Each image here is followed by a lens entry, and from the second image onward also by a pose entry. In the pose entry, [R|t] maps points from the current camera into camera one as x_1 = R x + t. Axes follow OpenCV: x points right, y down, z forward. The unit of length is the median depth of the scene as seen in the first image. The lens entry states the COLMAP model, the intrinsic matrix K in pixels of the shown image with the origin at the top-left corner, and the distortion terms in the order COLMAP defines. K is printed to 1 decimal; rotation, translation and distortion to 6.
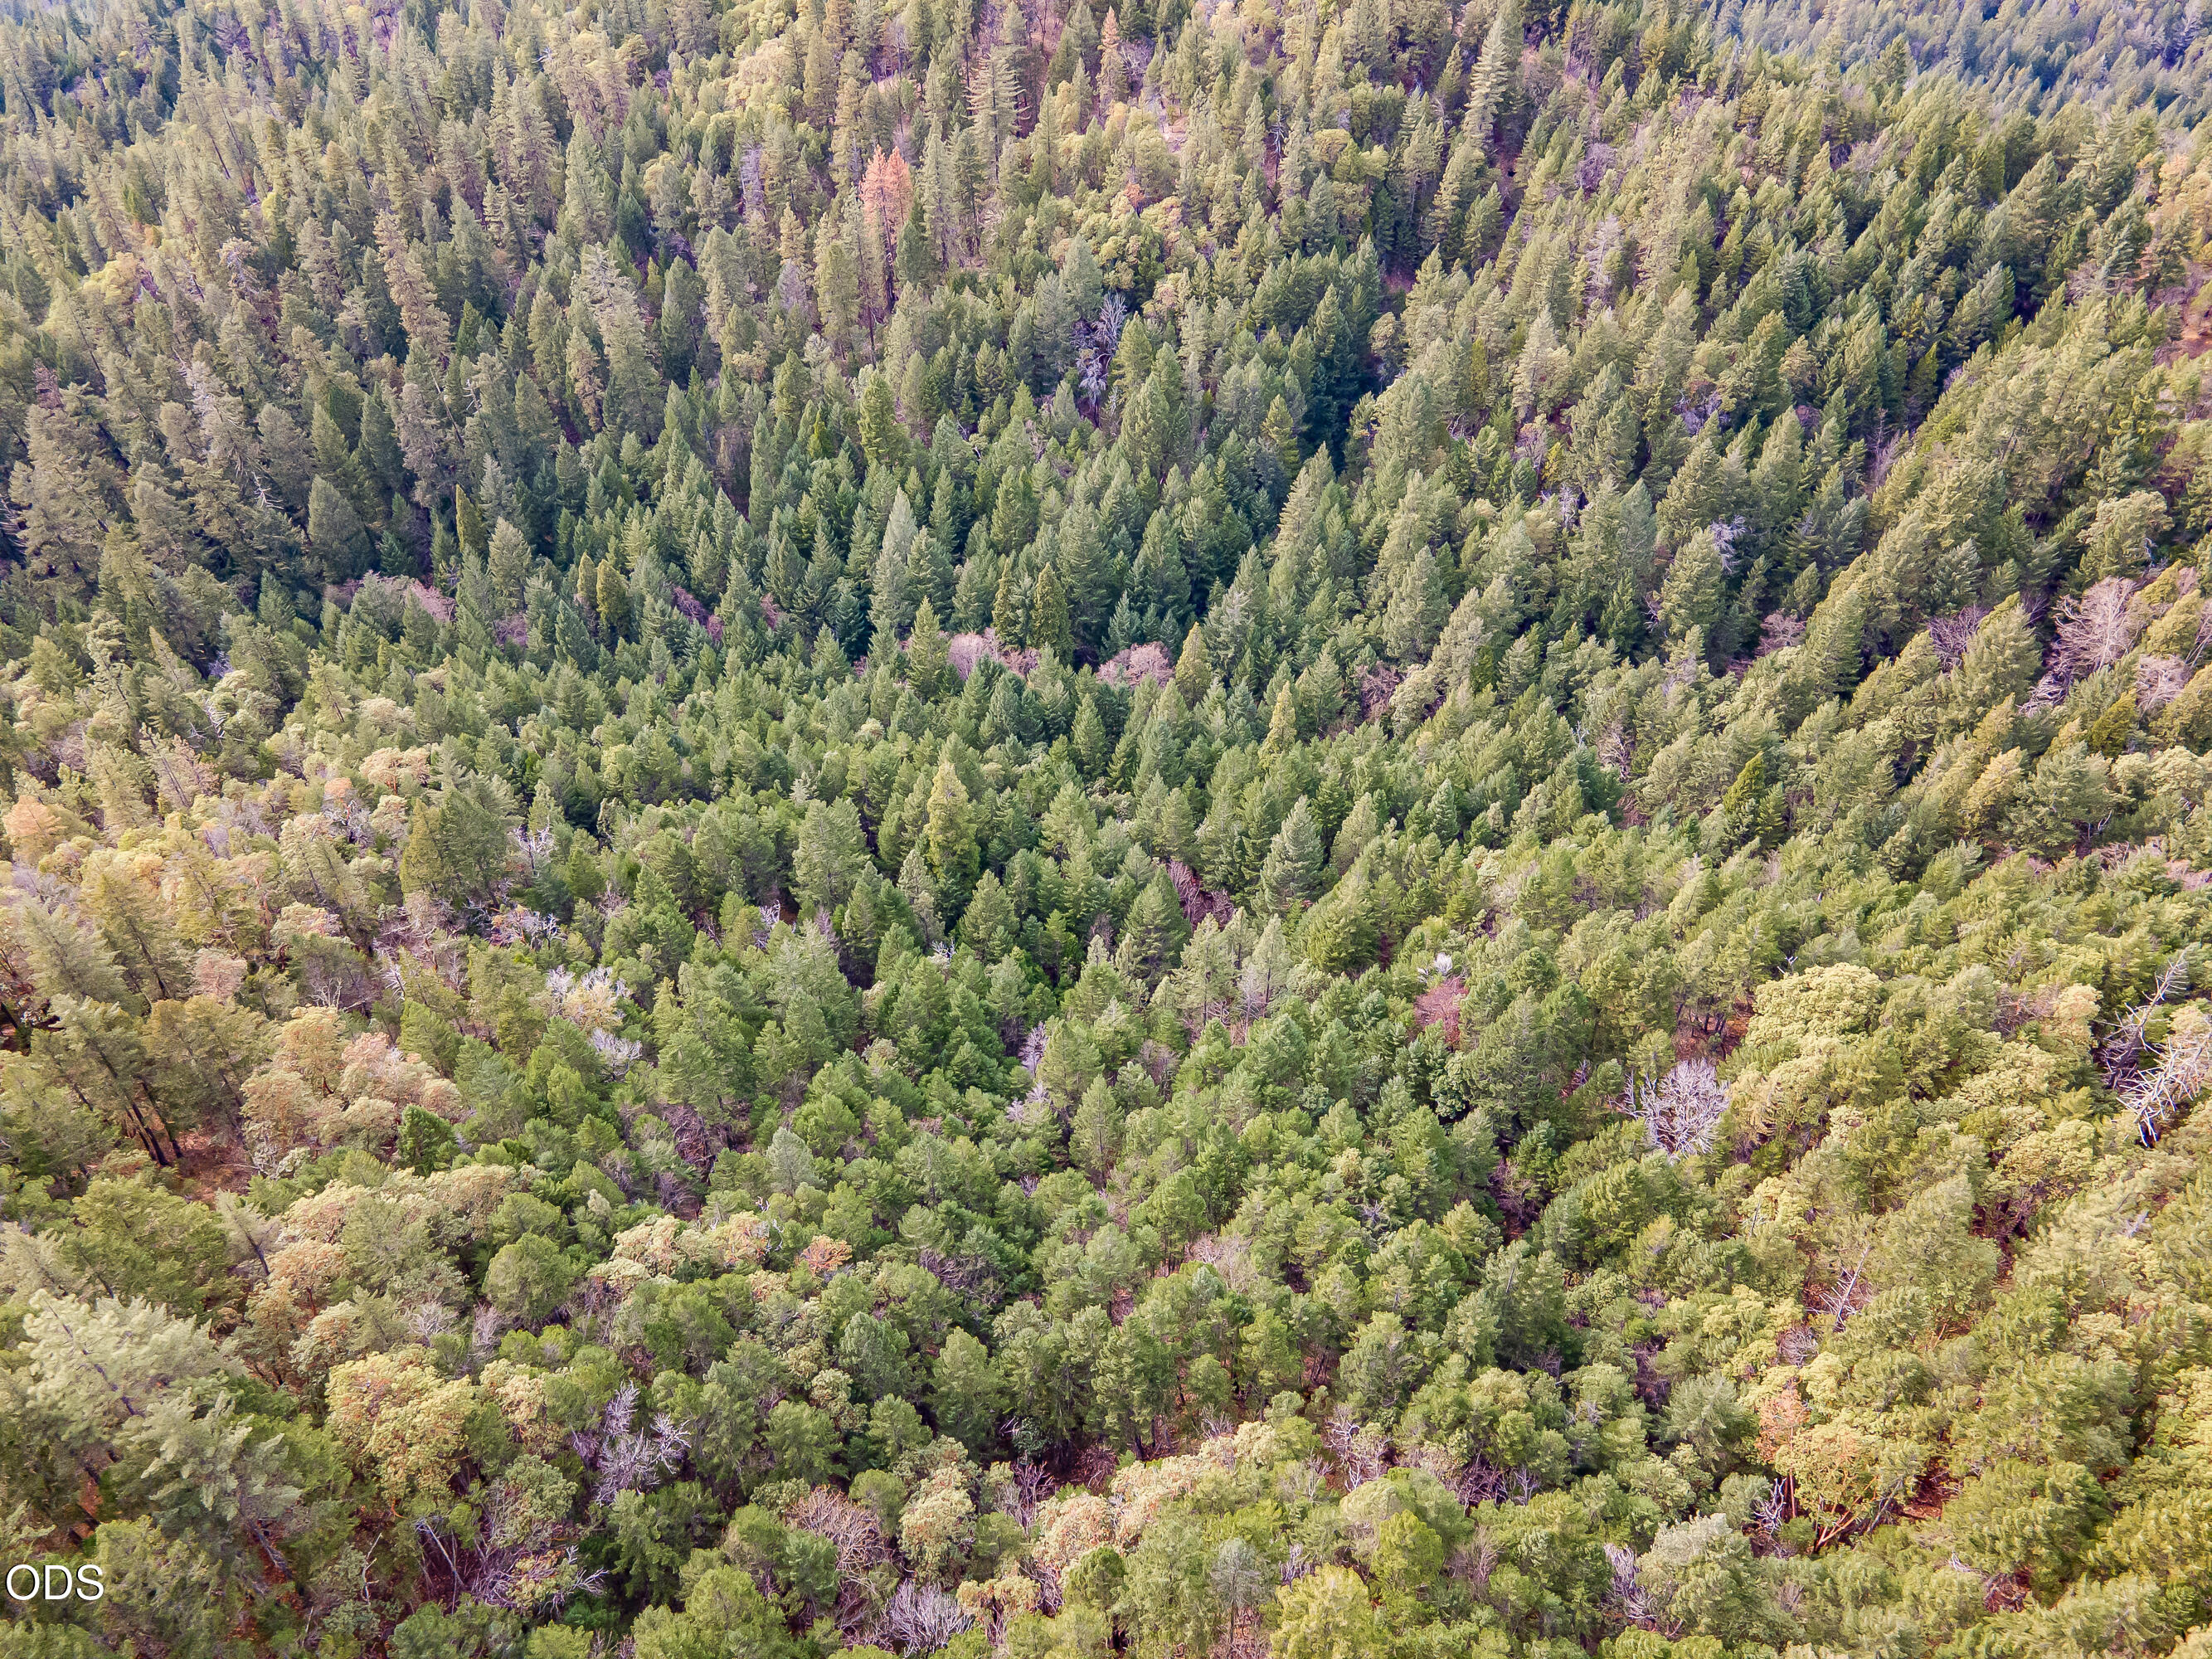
lens RADIAL K [[1611.0, 0, 1105.2], [0, 1611.0, 801.0], [0, 0, 1]] dist [0.073880, -0.000048]
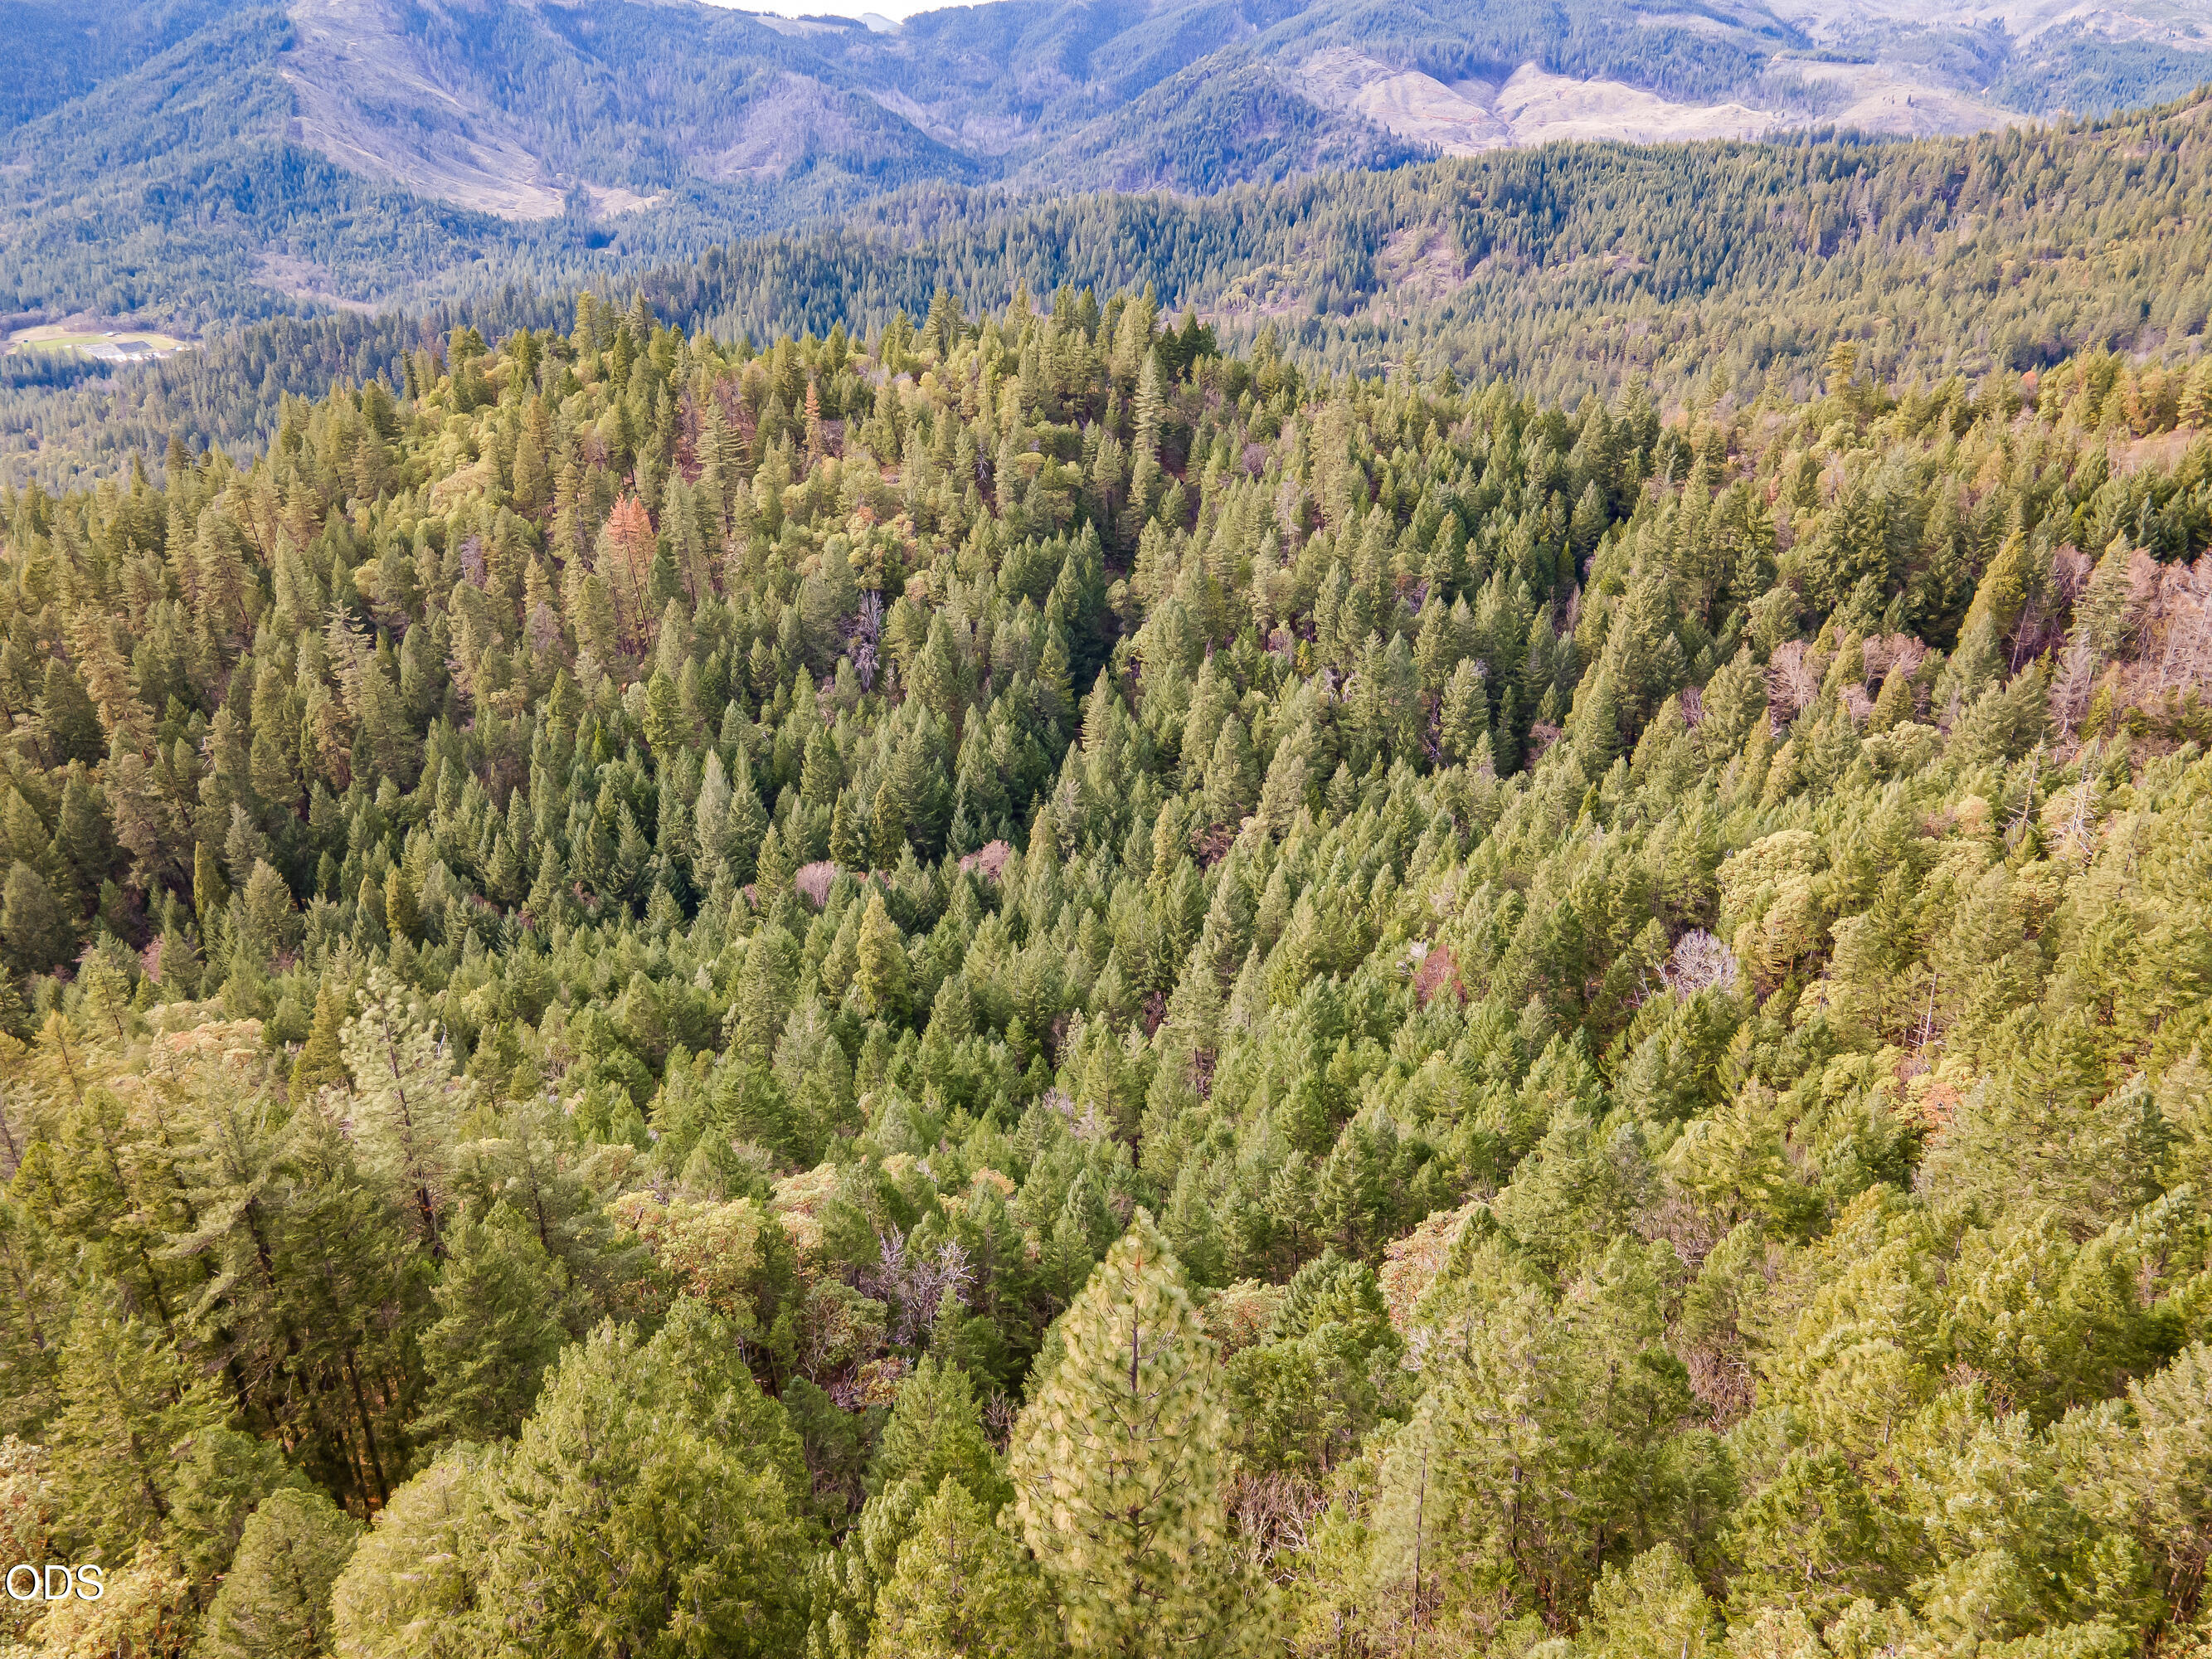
lens RADIAL K [[1606.1, 0, 1087.0], [0, 1606.1, 827.0], [0, 0, 1]] dist [0.104493, -0.067286]
pose [[0.957497, -0.133448, 0.255717, -0.160828], [0.205807, 0.937224, -0.281522, 0.175964], [-0.202095, 0.322185, 0.924854, 0.035365]]
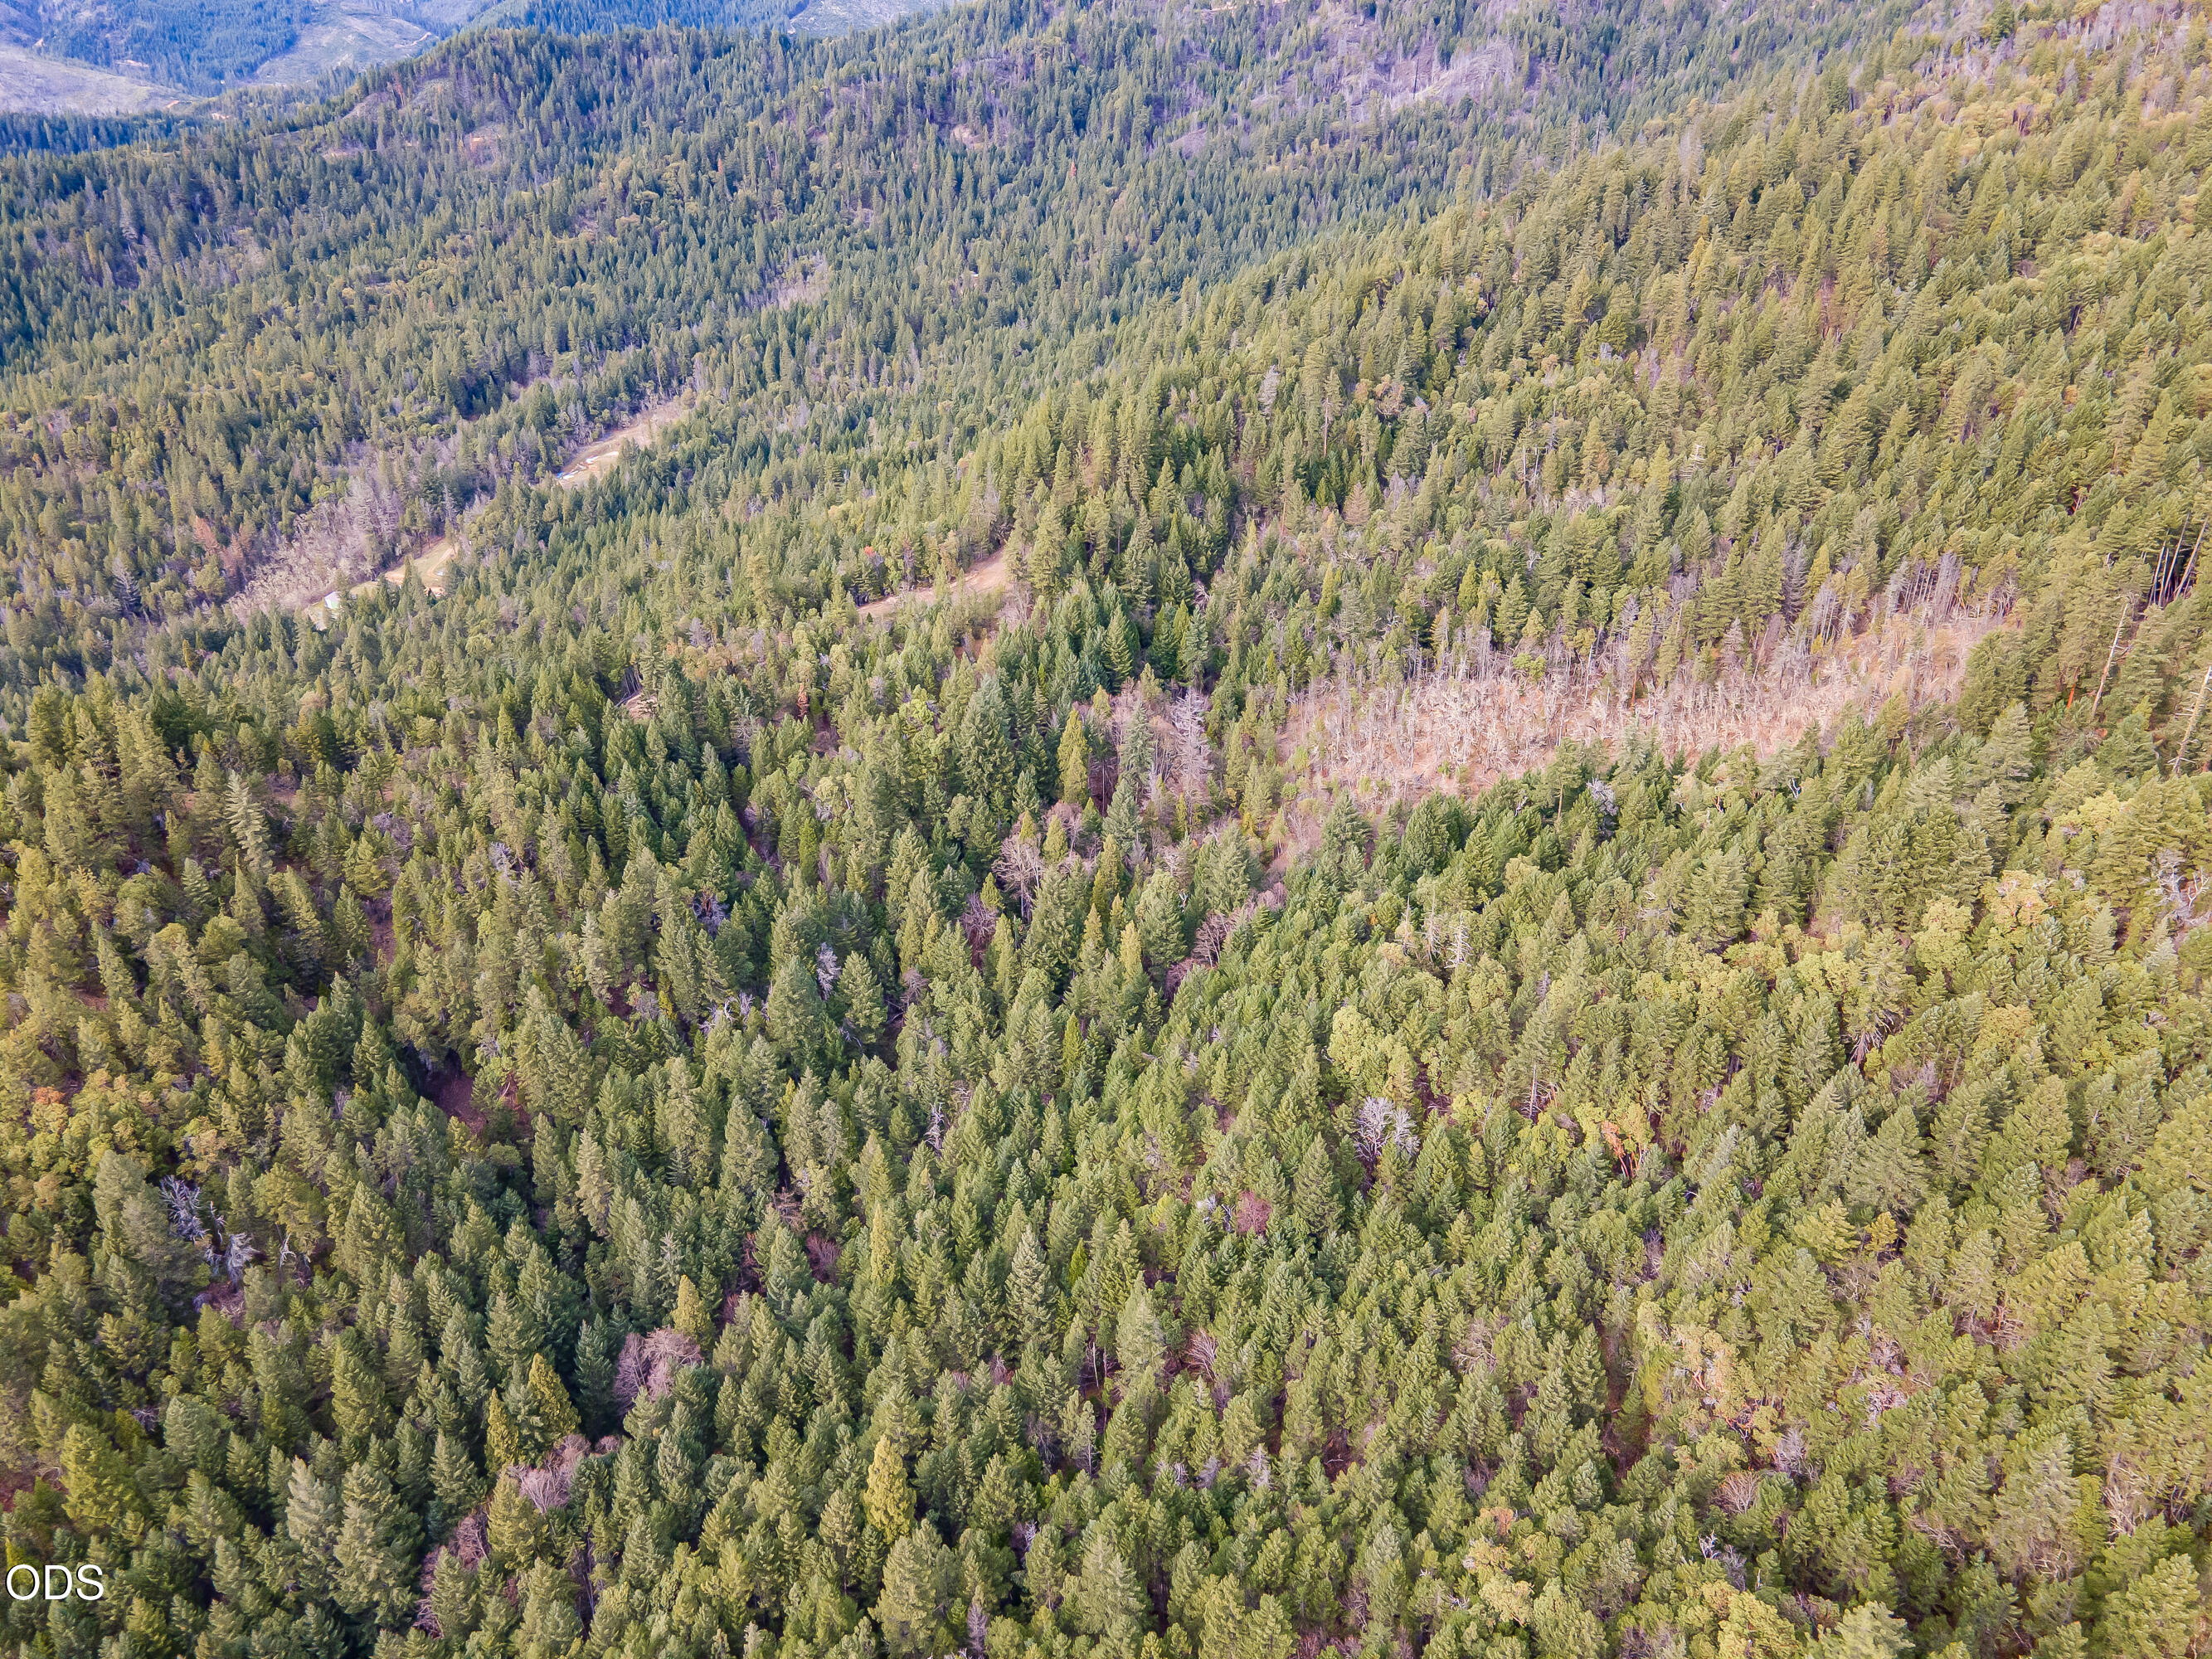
lens RADIAL K [[1631.3, 0, 1091.7], [0, 1631.3, 838.7], [0, 0, 1]] dist [0.004766, 0.084986]
pose [[0.254918, -0.462305, 0.849288, -0.580026], [0.656907, 0.727309, 0.198733, -0.318325], [-0.709570, 0.507243, 0.489096, 0.129174]]
